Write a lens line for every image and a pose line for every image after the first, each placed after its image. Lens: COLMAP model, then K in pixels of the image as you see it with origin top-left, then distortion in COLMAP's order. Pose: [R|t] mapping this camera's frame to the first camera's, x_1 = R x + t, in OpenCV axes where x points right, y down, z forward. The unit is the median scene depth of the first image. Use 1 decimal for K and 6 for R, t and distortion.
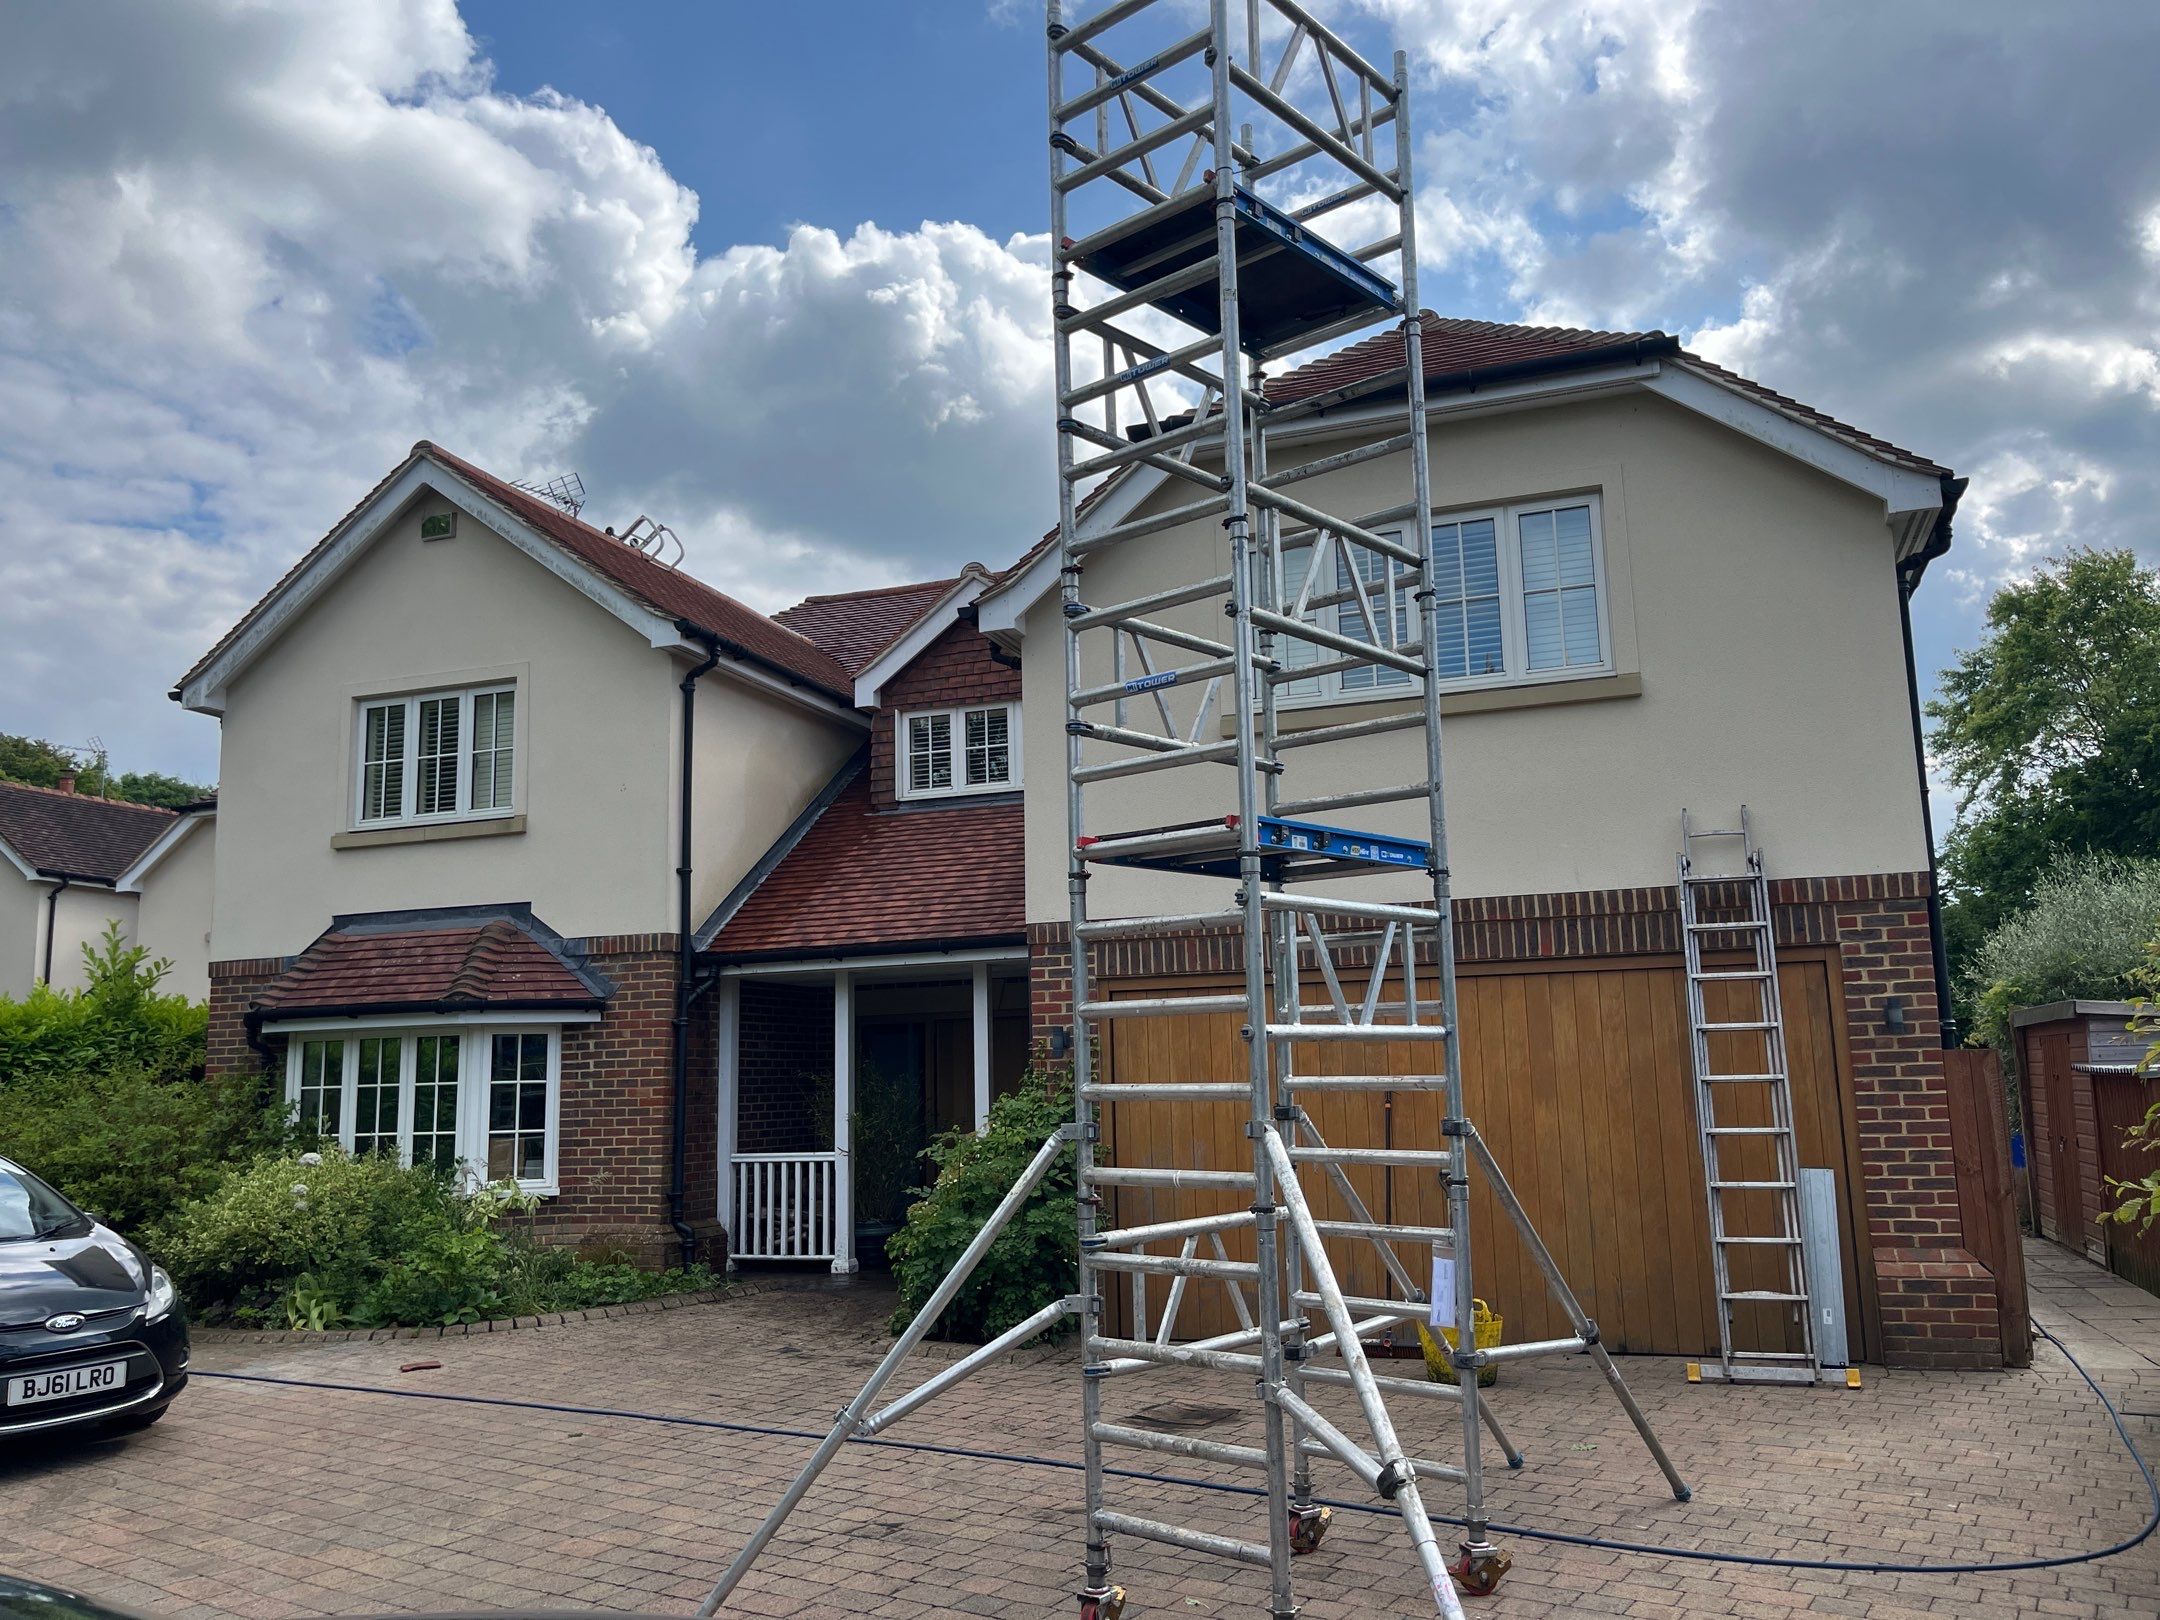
lens RADIAL K [[1679.2, 0, 1080.0], [0, 1679.2, 810.0], [0, 0, 1]] dist [0.056505, -0.081571]
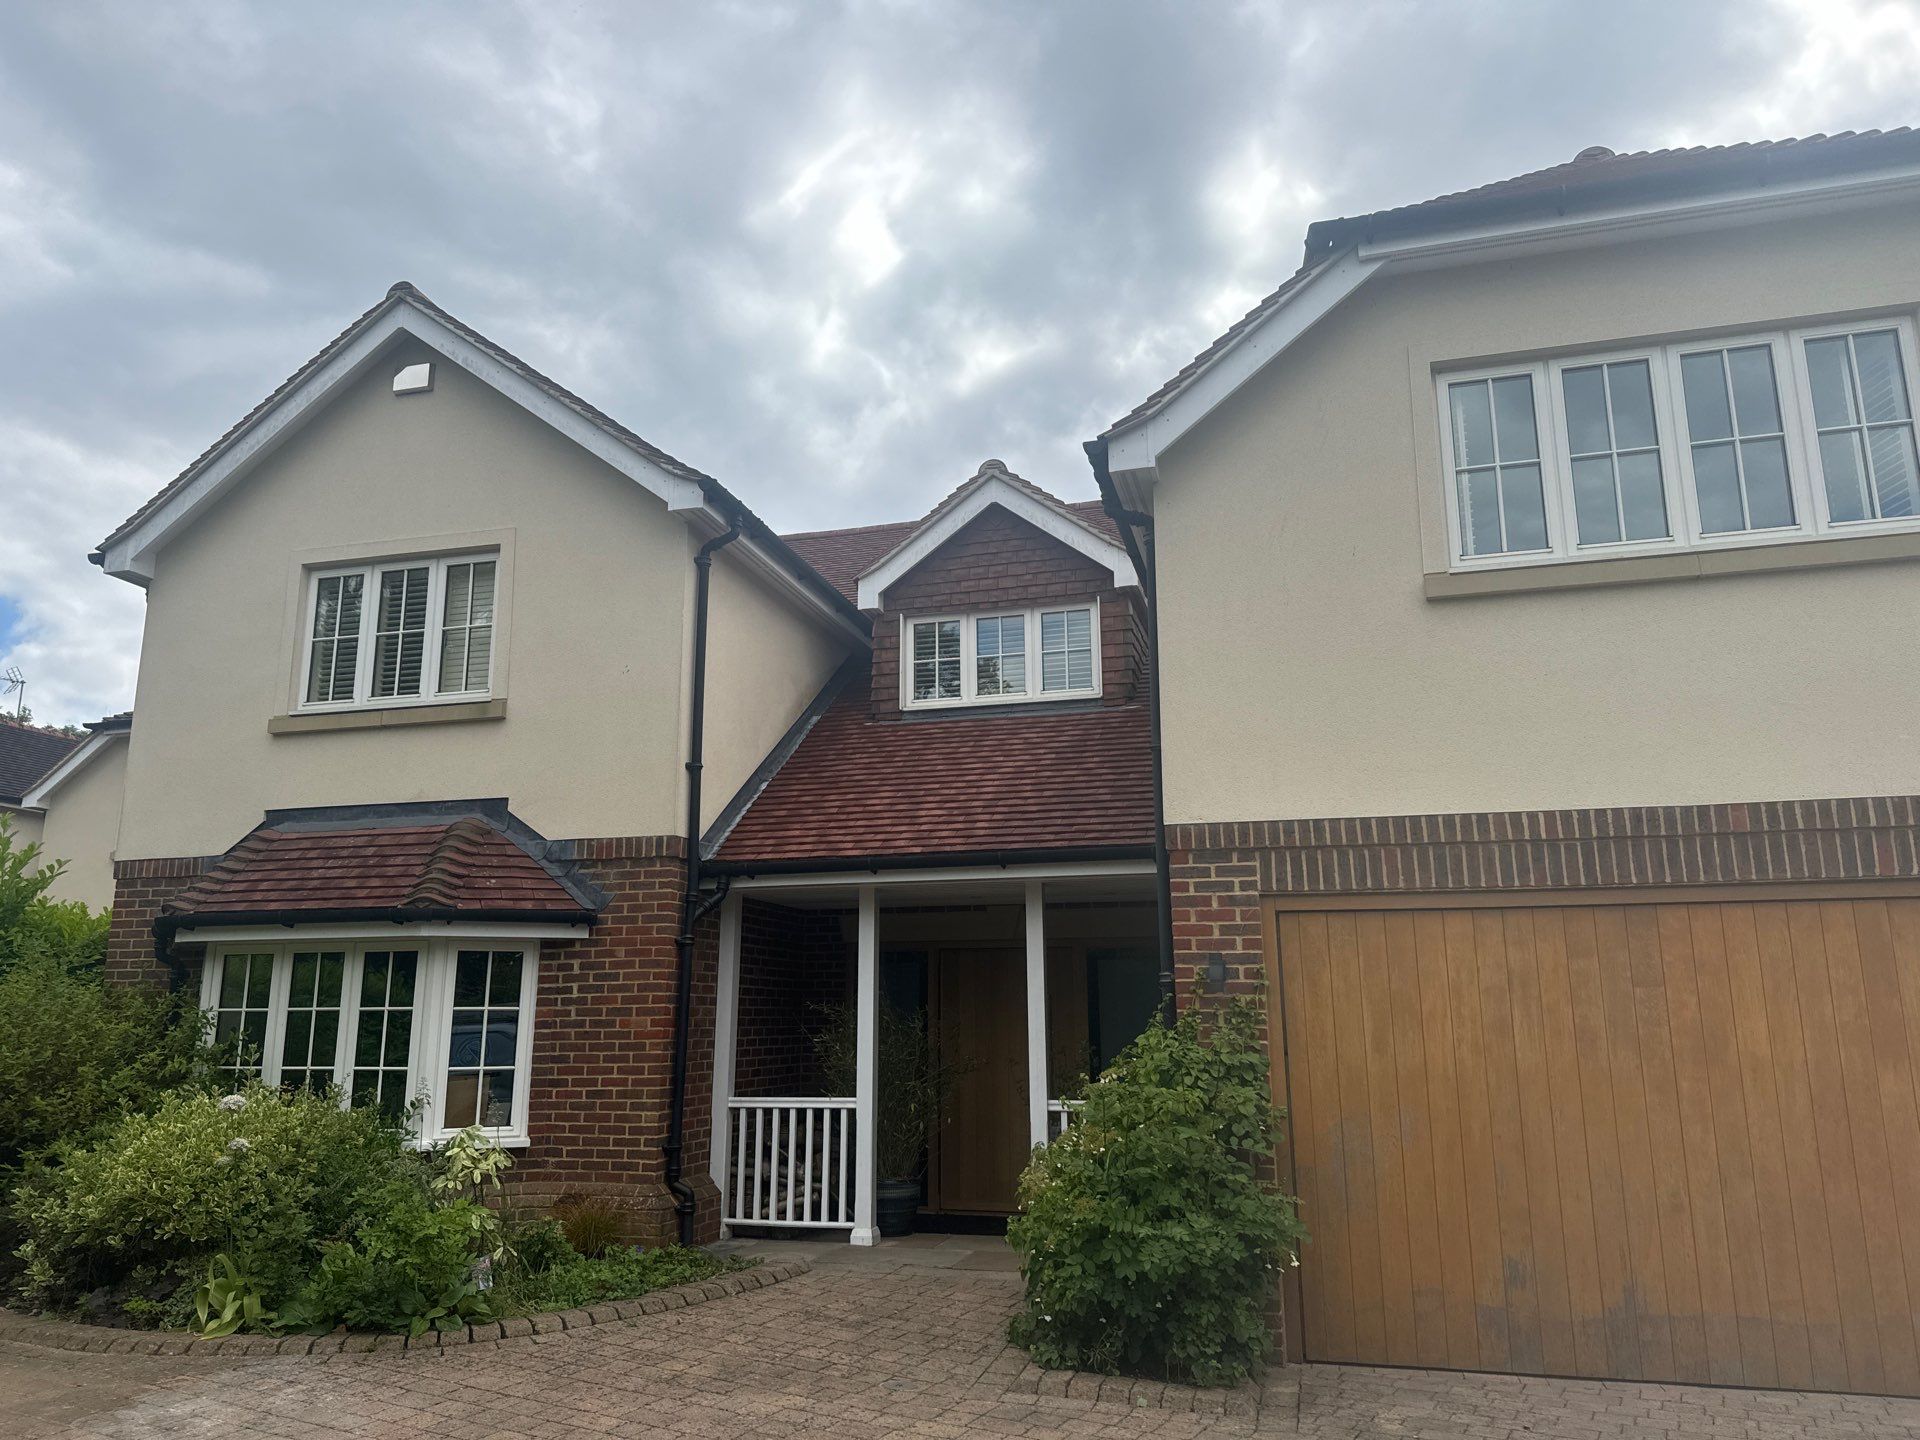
lens RADIAL K [[1374.9, 0, 960.0], [0, 1374.9, 720.0], [0, 0, 1]] dist [0.093771, -0.131770]
pose [[0.997190, 0.037556, 0.064826, -0.145341], [-0.033854, 0.997783, -0.057298, 0.048735], [-0.066834, 0.054942, 0.996250, 0.281231]]
